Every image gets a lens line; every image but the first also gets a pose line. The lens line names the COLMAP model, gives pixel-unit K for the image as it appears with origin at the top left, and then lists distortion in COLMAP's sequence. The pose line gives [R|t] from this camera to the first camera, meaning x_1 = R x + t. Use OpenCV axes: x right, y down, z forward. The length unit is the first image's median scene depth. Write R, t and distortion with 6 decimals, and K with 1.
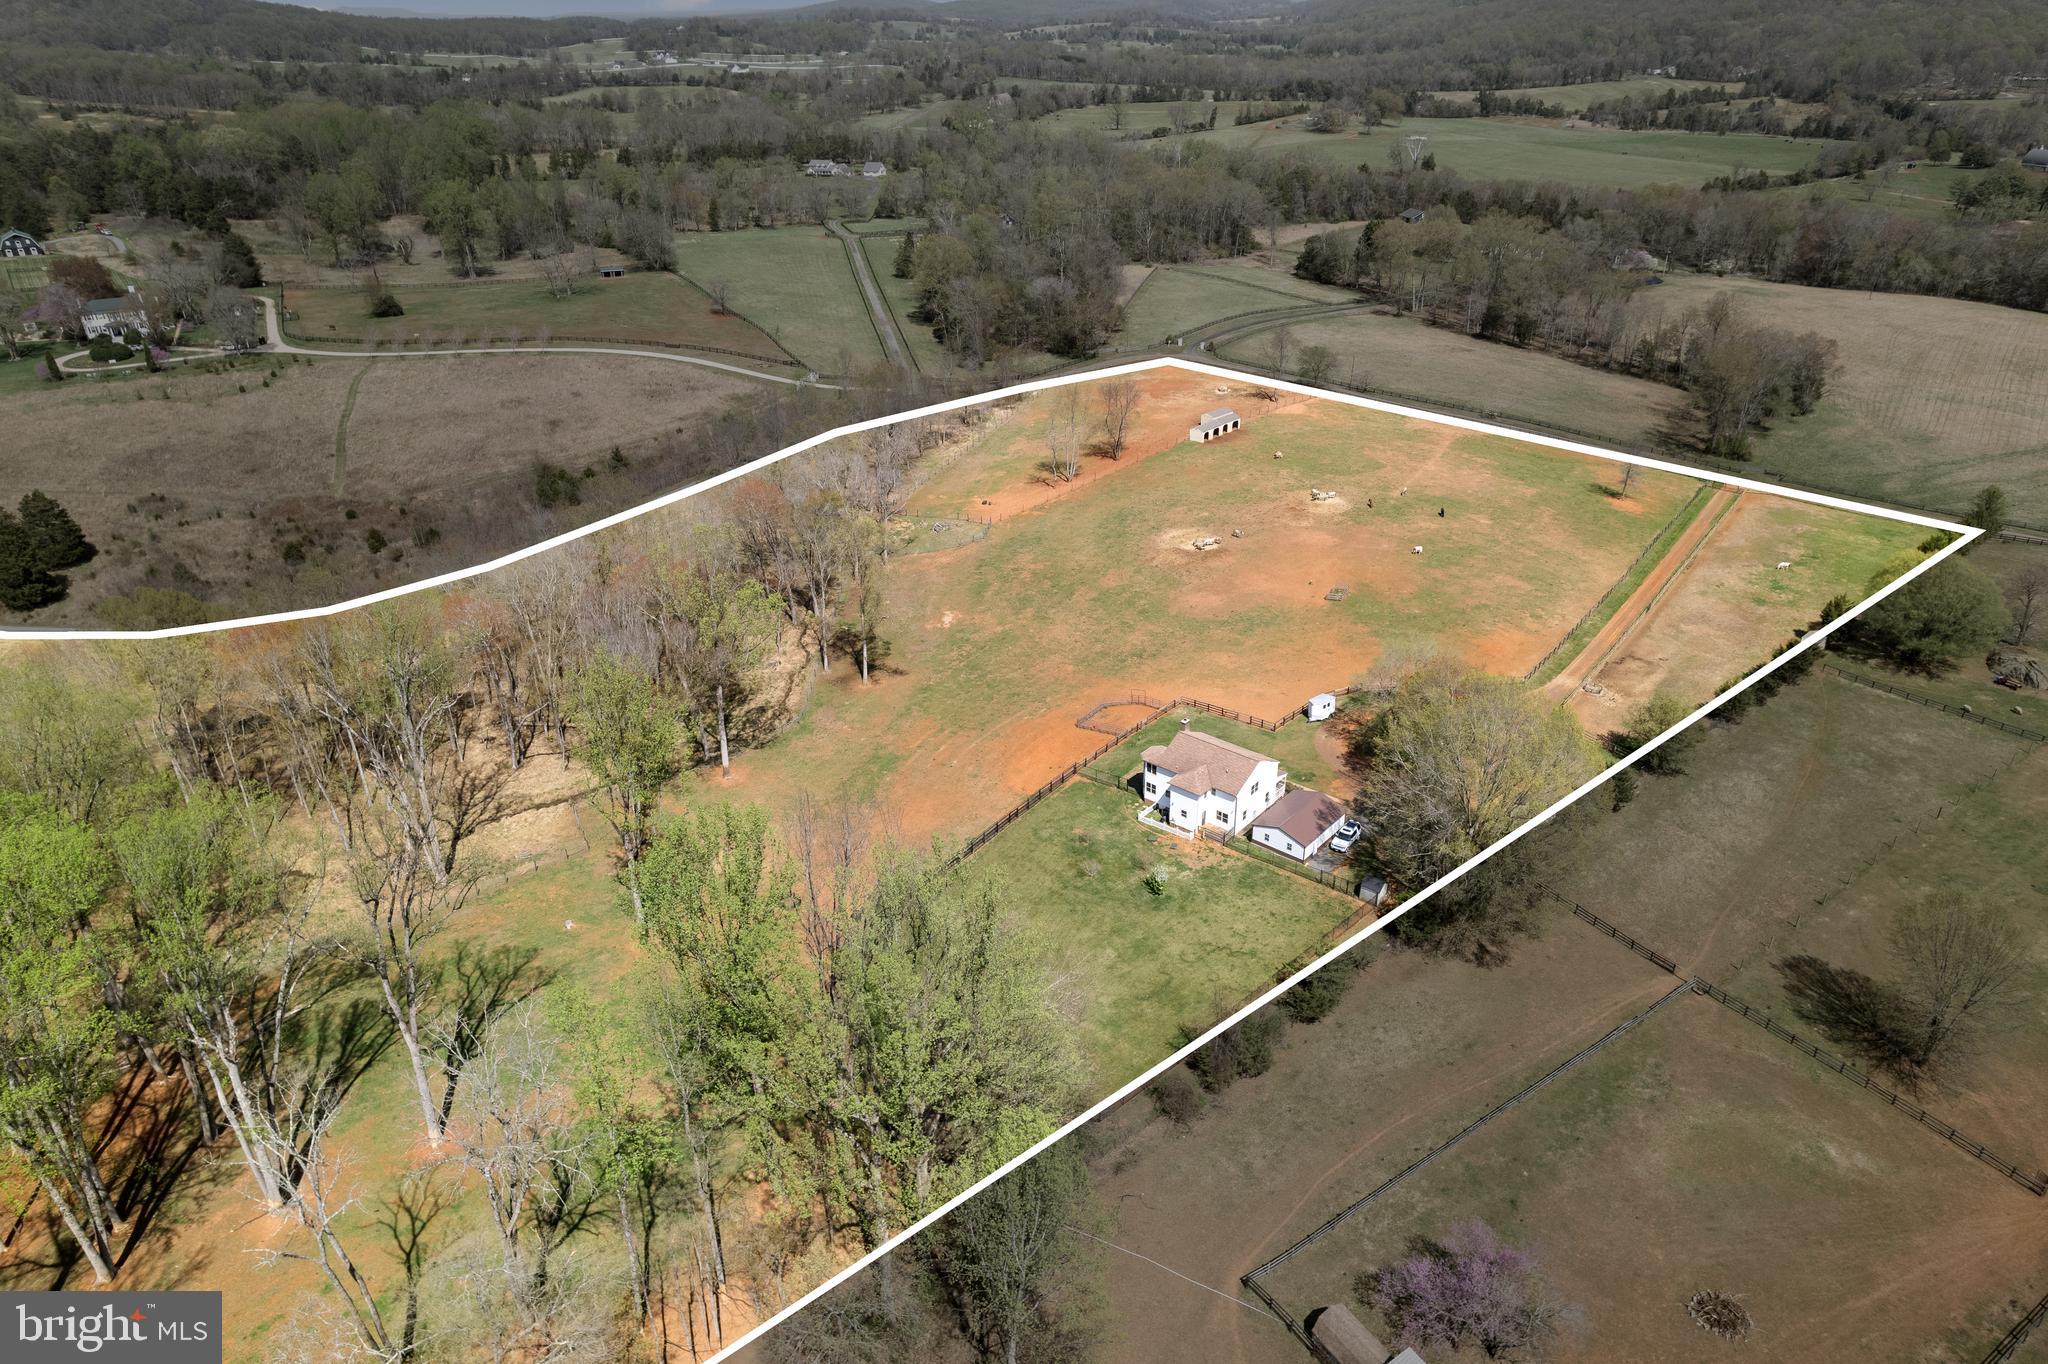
lens RADIAL K [[1340.1, 0, 1024.0], [0, 1340.1, 682.0], [0, 0, 1]] dist [-0.085974, 0.085695]
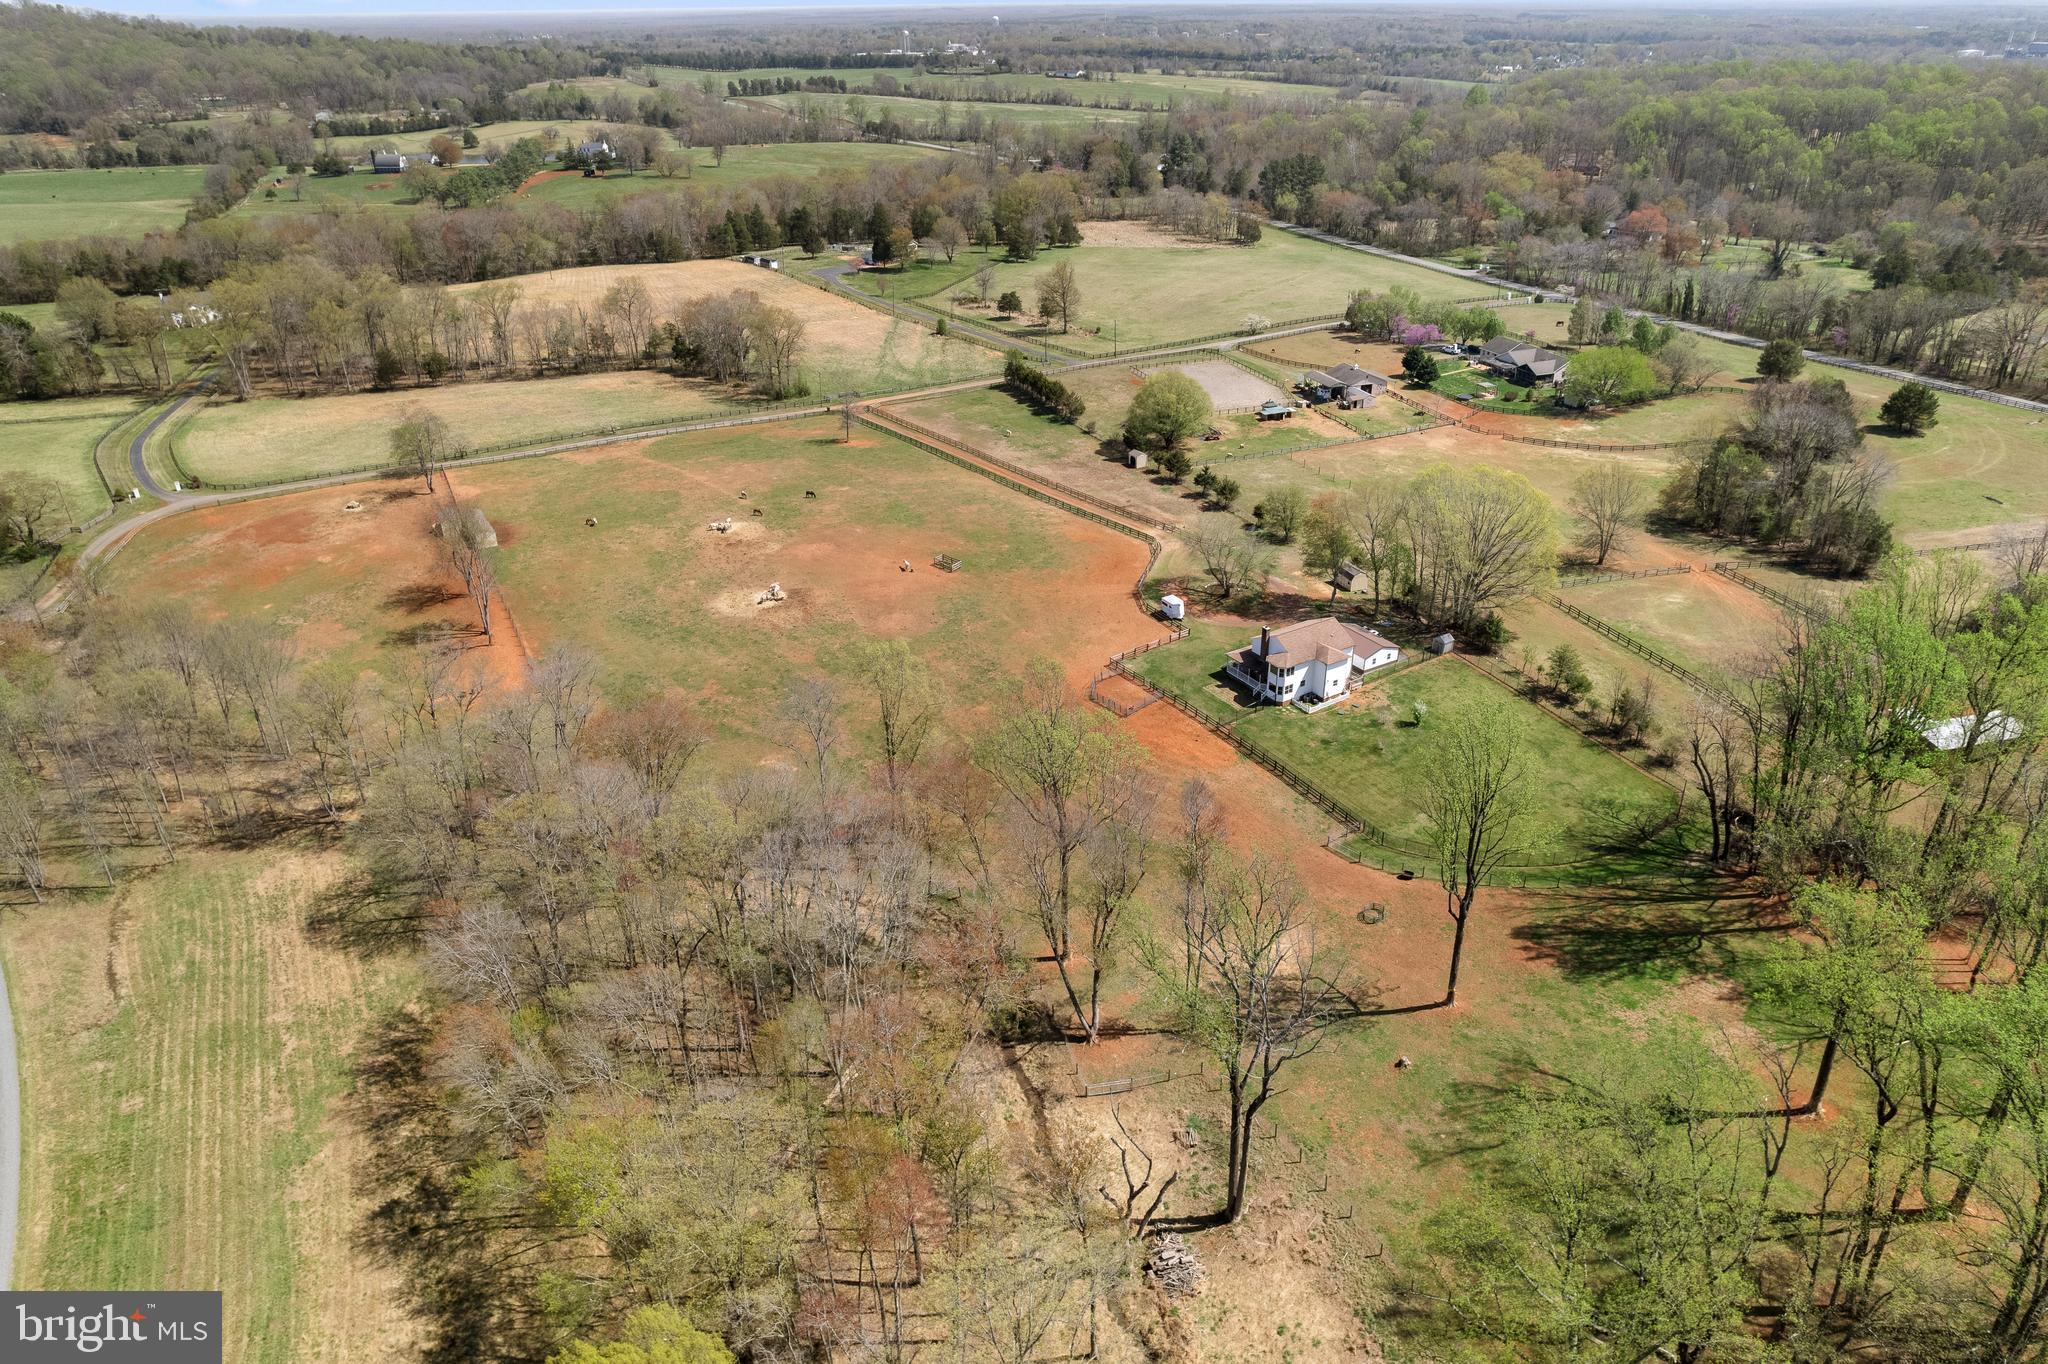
lens RADIAL K [[1340.1, 0, 1024.0], [0, 1340.1, 682.0], [0, 0, 1]] dist [-0.085974, 0.085695]
pose [[0.309196, -0.434185, 0.846097, -0.950360], [0.446736, 0.851732, 0.273822, -0.344892], [-0.839538, 0.293318, 0.457319, 0.657200]]
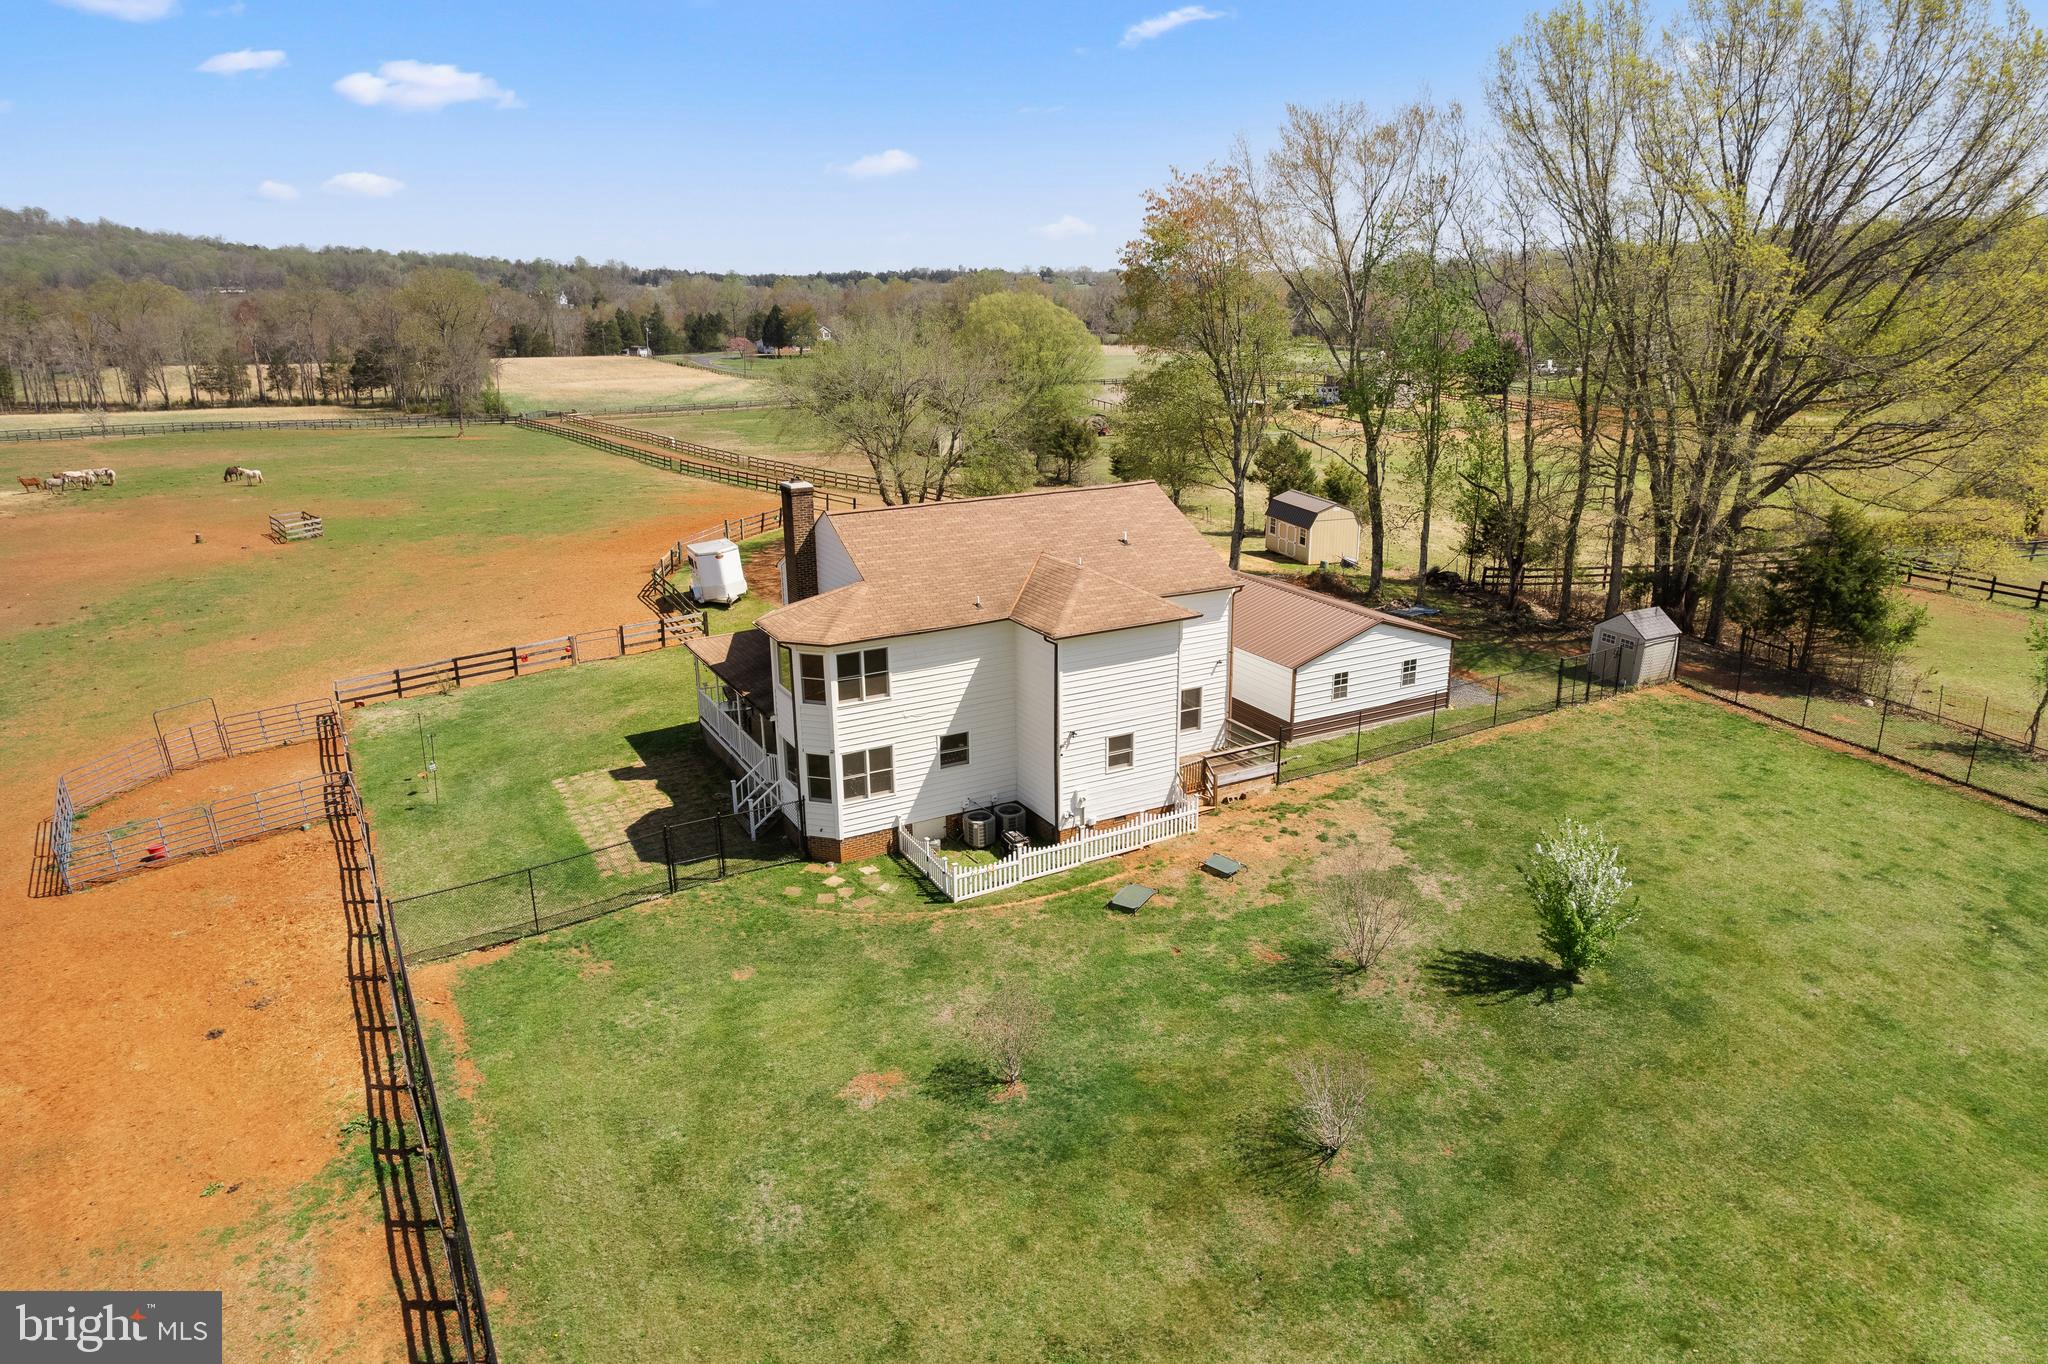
lens RADIAL K [[1340.1, 0, 1024.0], [0, 1340.1, 682.0], [0, 0, 1]] dist [-0.085974, 0.085695]
pose [[0.360876, -0.268320, 0.893181, -0.090484], [0.433182, 0.896365, 0.094256, 0.055674], [-0.825907, 0.352895, 0.439708, 0.870404]]
